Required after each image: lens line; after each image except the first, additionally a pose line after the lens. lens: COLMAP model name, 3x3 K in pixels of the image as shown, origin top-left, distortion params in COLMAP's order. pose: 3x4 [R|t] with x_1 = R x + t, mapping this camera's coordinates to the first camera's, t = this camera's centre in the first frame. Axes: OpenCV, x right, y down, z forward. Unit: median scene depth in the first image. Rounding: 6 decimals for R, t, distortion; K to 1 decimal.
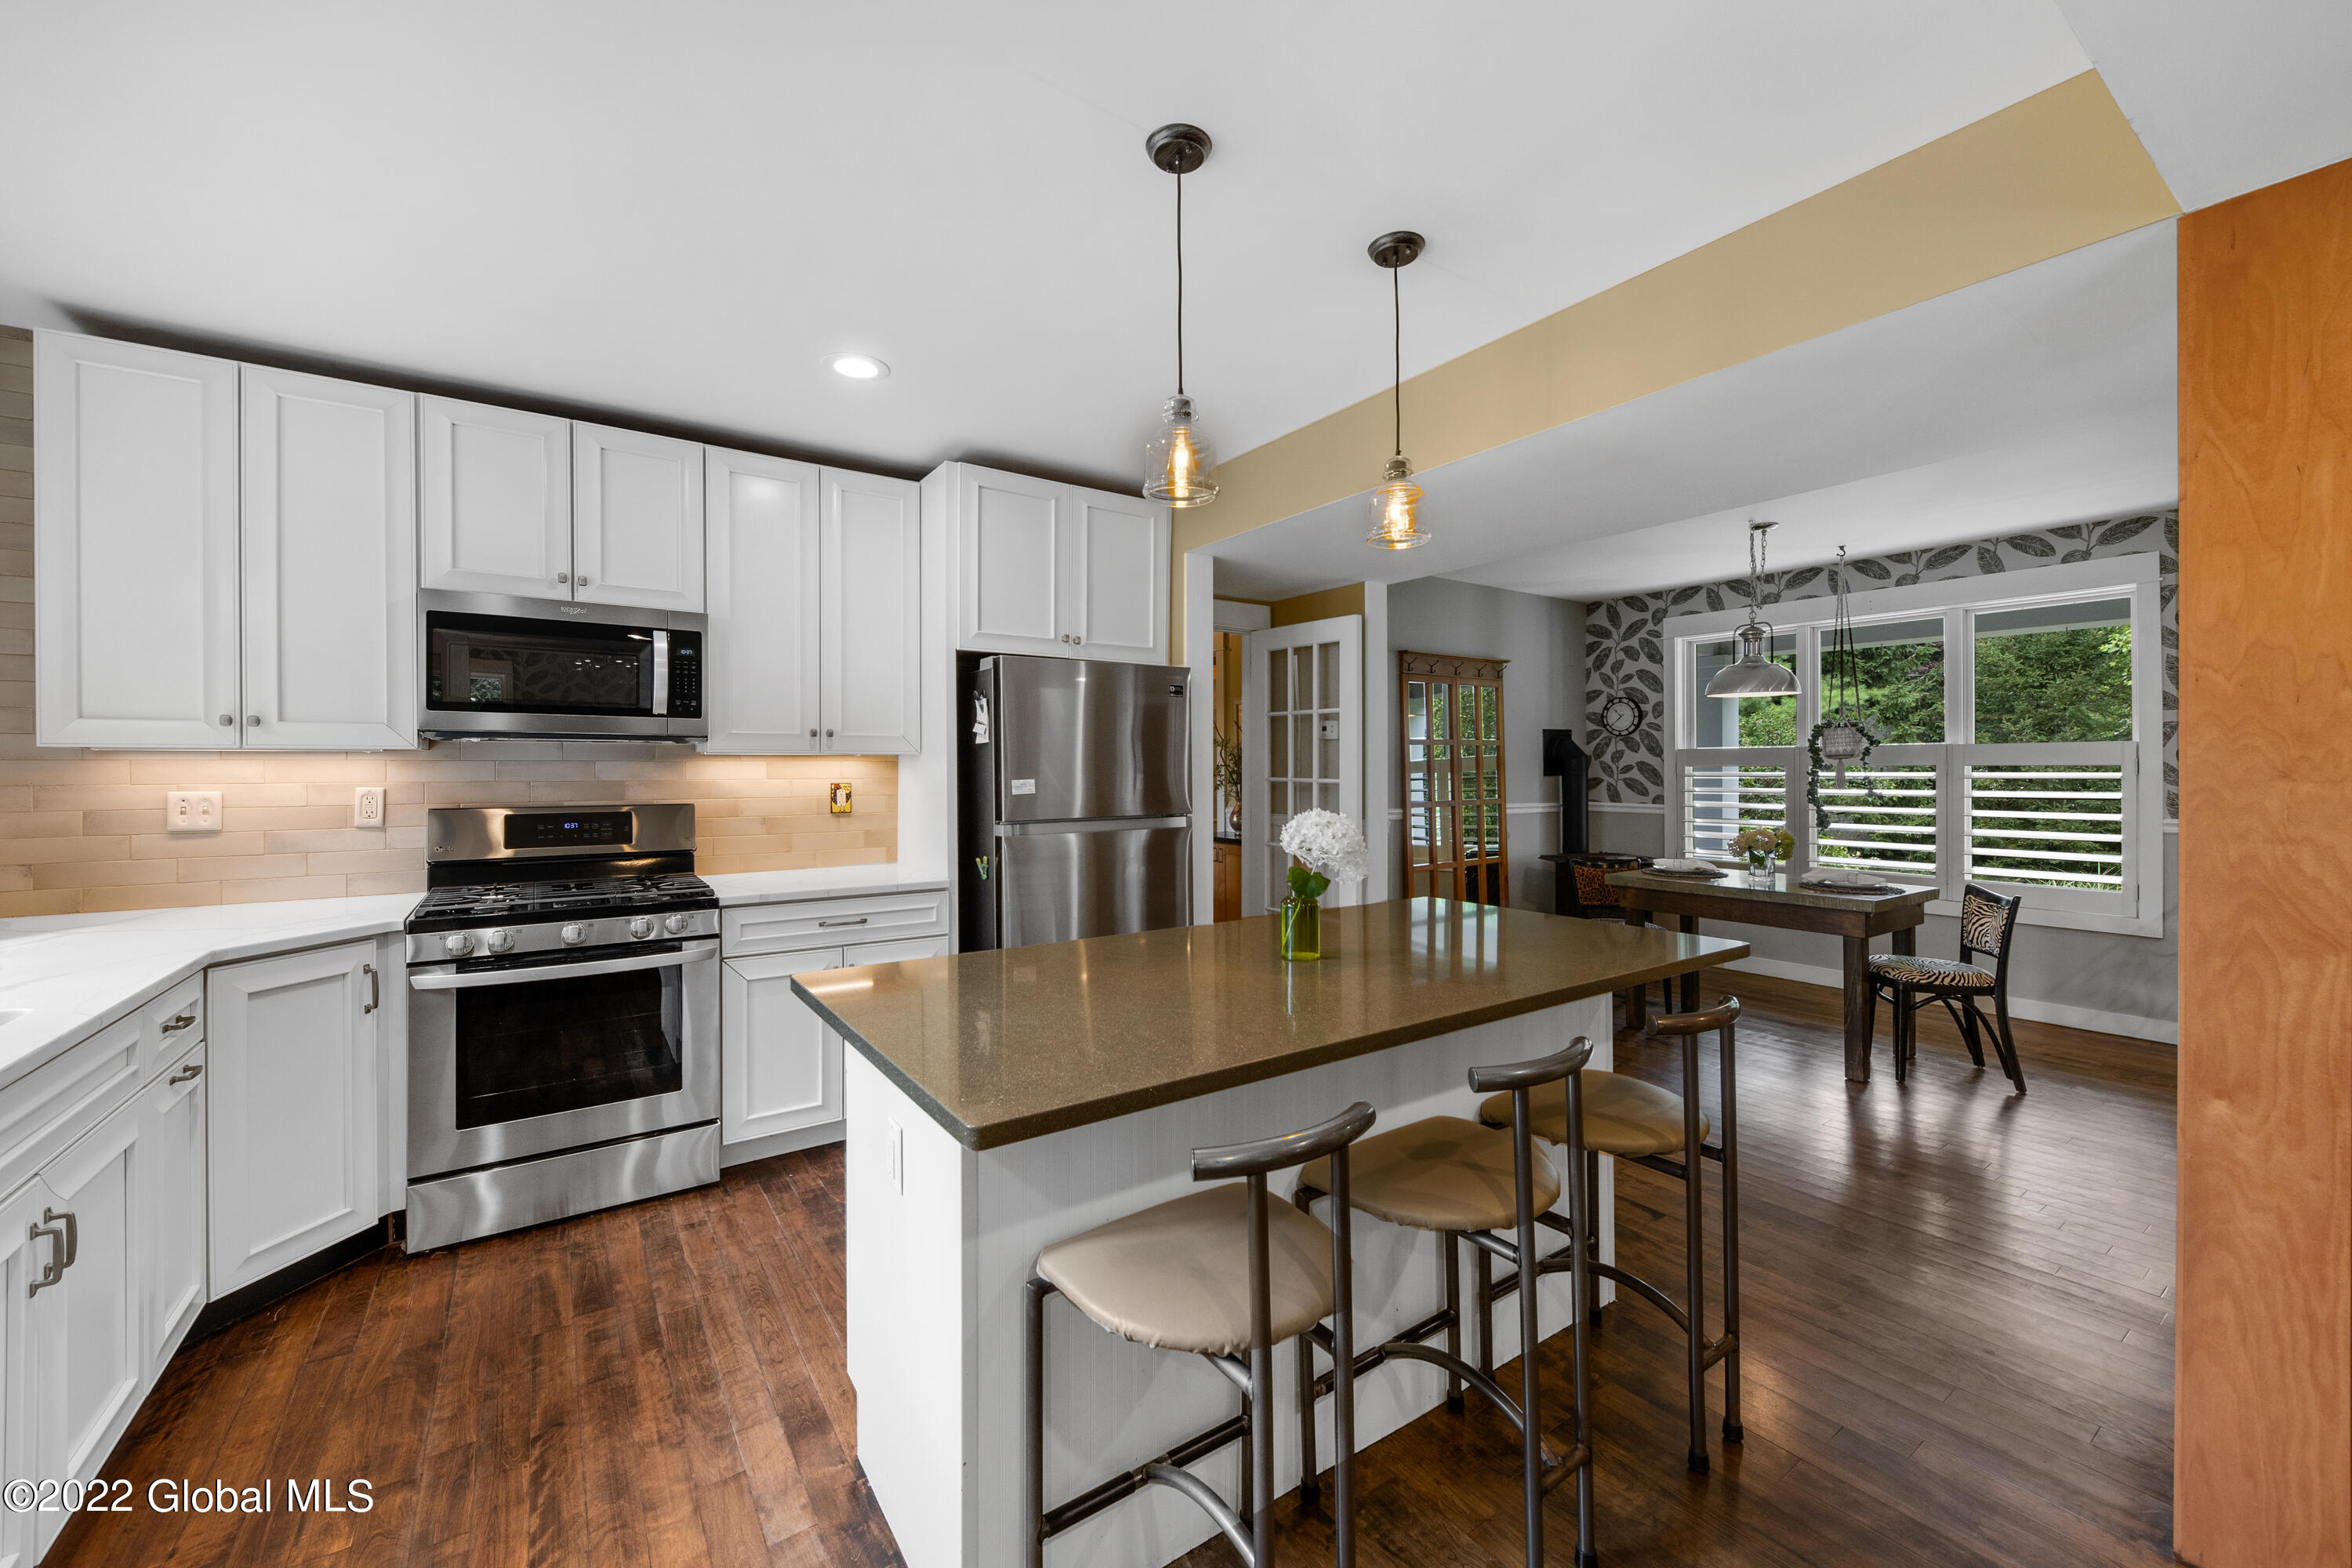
lens RADIAL K [[913.5, 0, 1164.9], [0, 913.5, 769.4], [0, 0, 1]] dist [0.000396, -0.000445]
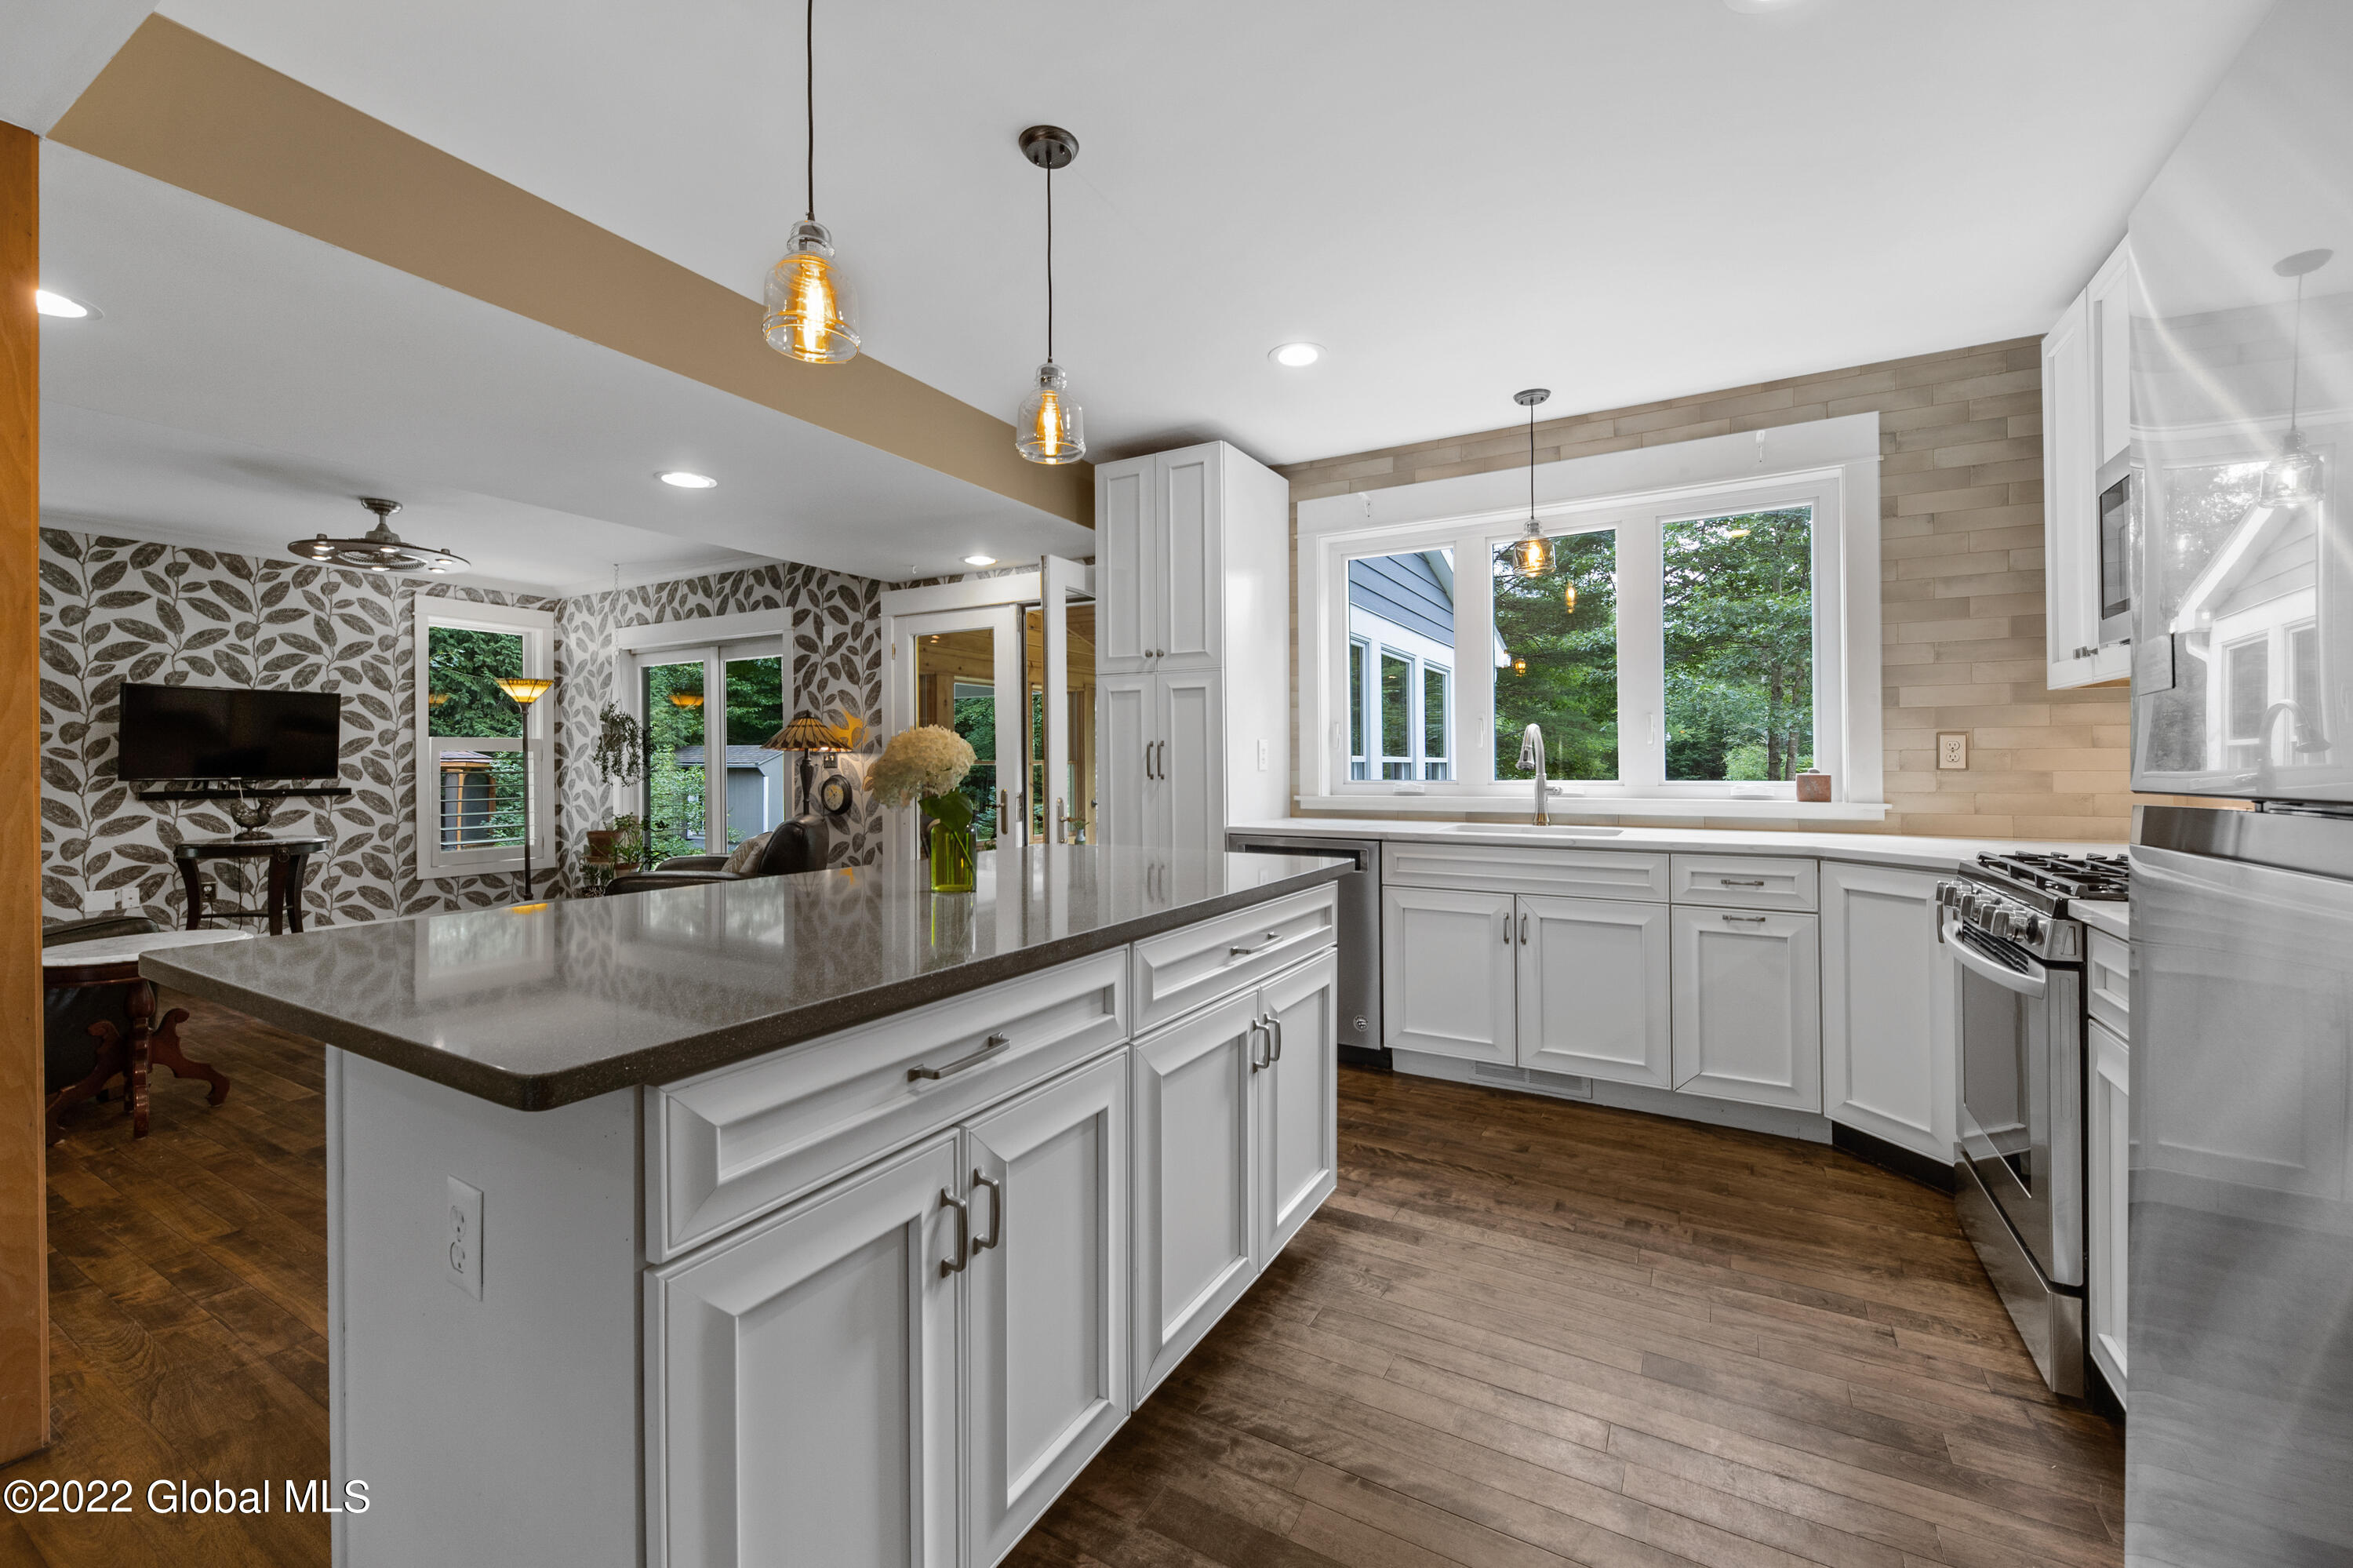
lens RADIAL K [[913.9, 0, 1176.6], [0, 913.9, 765.4], [0, 0, 1]] dist [0.000396, -0.000445]
pose [[-0.897358, 0.006297, -0.441259, 0.317333], [0.004654, 0.999978, 0.004807, 0.062214], [0.441279, 0.002260, -0.897367, 1.567175]]
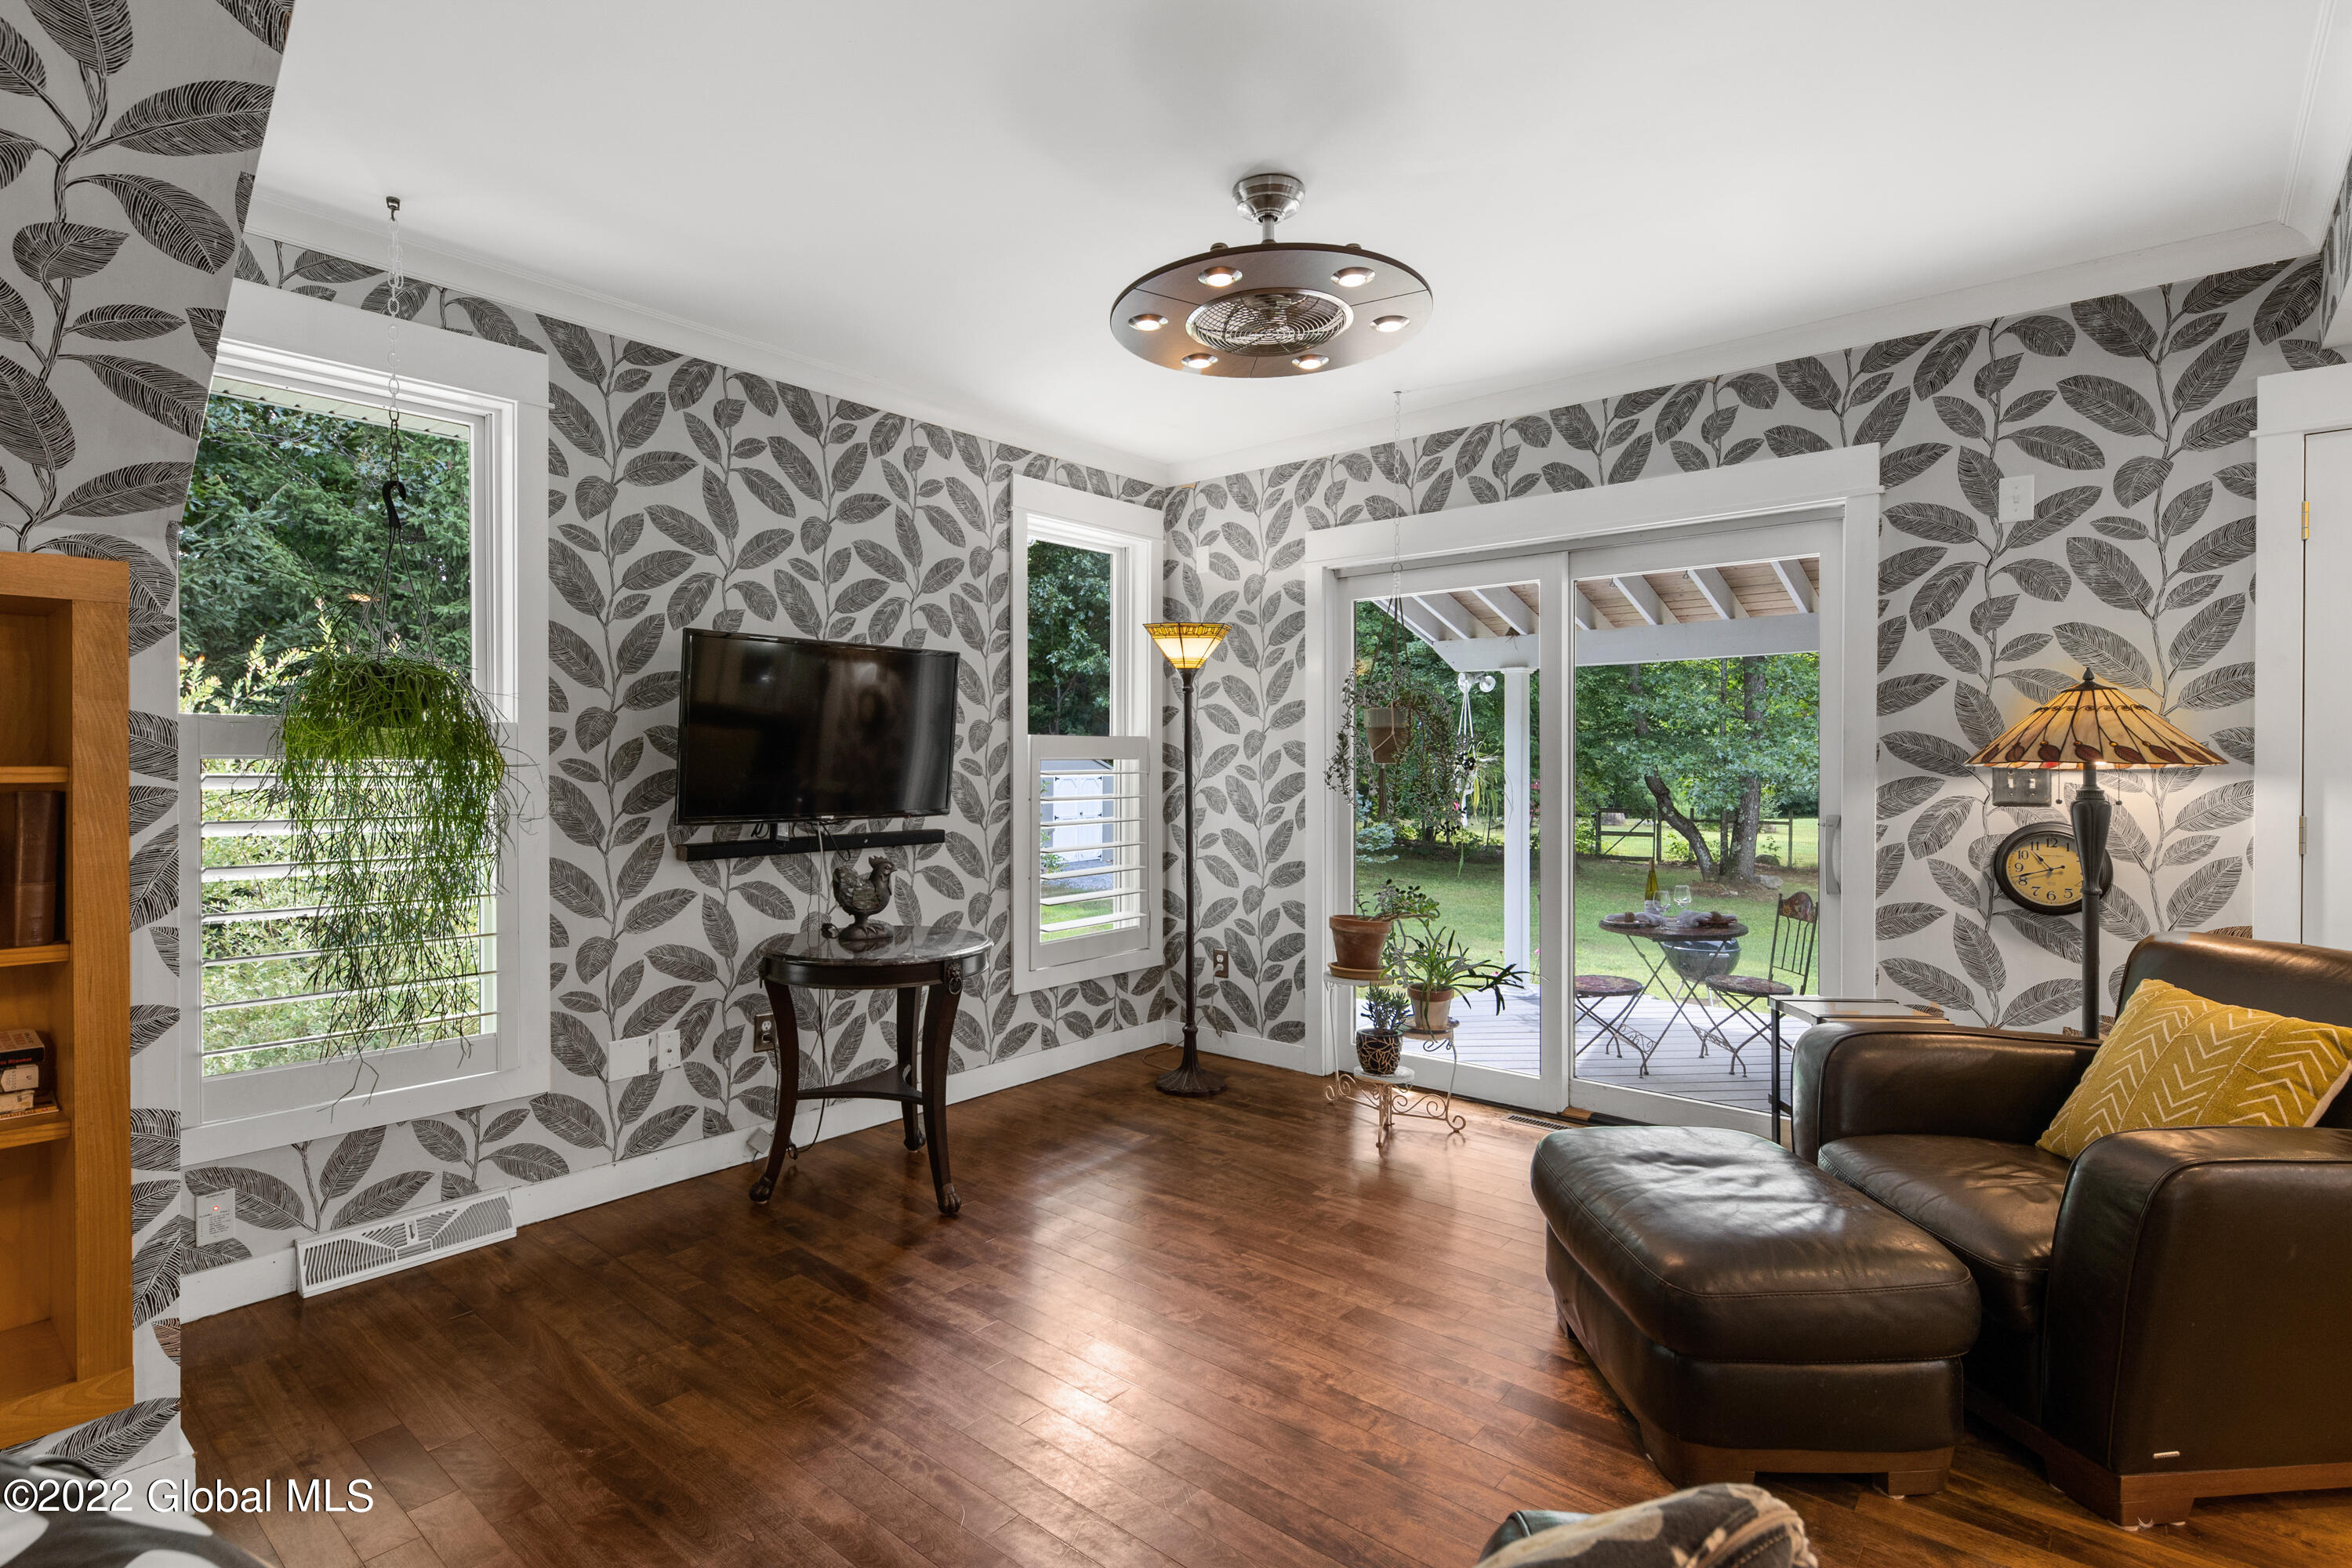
lens RADIAL K [[1148.3, 0, 1163.9], [0, 1148.3, 770.5], [0, 0, 1]] dist [-0.001202, -0.000051]
pose [[-0.970792, 0.004175, -0.239888, 1.334931], [0.001915, 0.999952, 0.009653, 0.022250], [0.239917, 0.008912, -0.970752, 0.034286]]
